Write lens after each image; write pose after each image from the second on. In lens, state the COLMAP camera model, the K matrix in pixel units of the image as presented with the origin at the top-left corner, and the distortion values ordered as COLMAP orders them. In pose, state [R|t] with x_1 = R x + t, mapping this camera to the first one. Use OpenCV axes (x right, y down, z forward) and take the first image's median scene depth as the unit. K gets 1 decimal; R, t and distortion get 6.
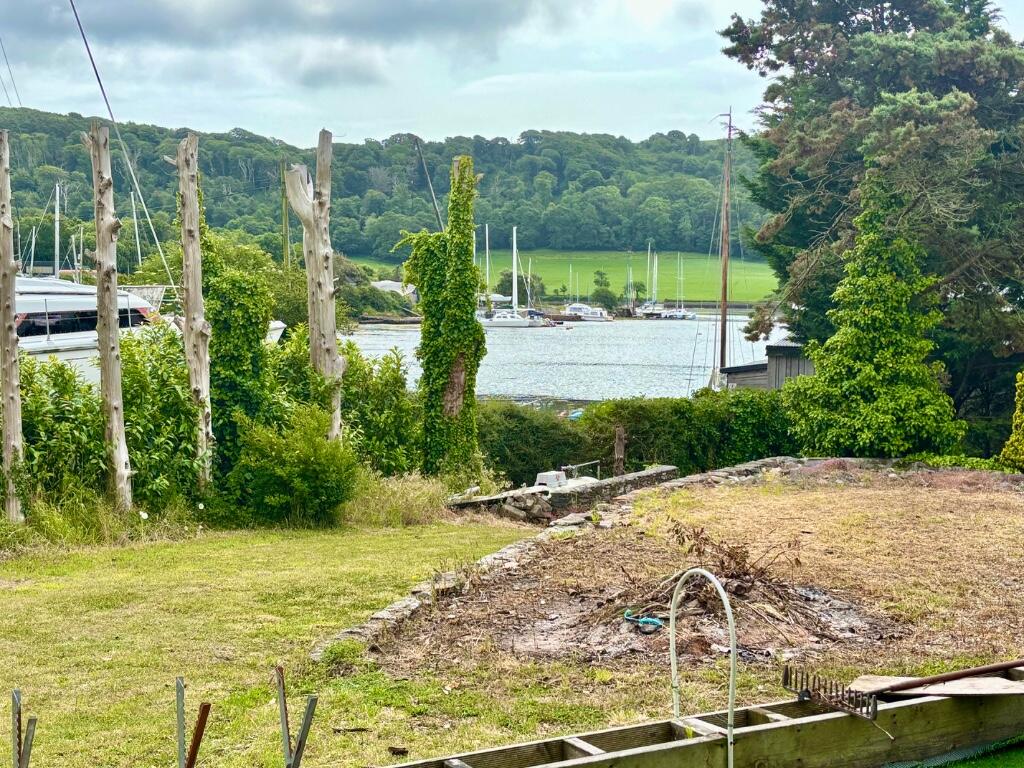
lens RADIAL K [[1464.7, 0, 516.4], [0, 1464.7, 365.6], [0, 0, 1]] dist [0.165586, 0.000000]
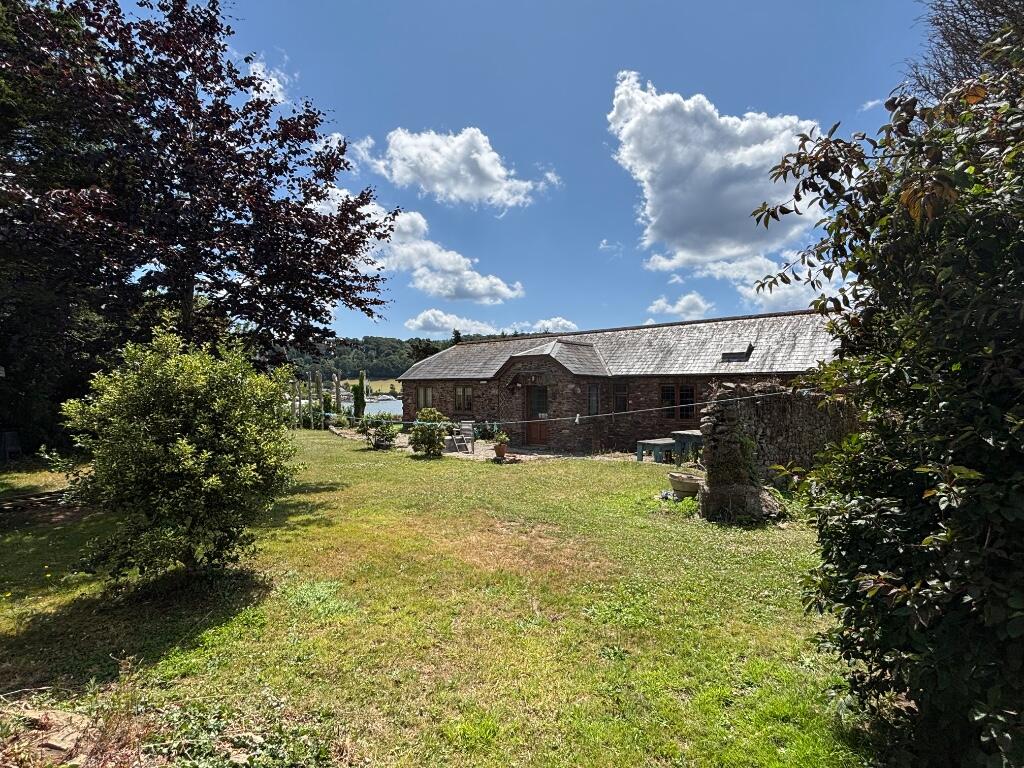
lens RADIAL K [[517.2, 0, 518.4], [0, 517.2, 385.0], [0, 0, 1]] dist [0.003831, -0.001681]
pose [[0.956611, -0.007862, 0.291263, -0.041752], [0.025406, 0.998079, -0.056504, 0.041062], [-0.290259, 0.061452, 0.954973, -1.155563]]
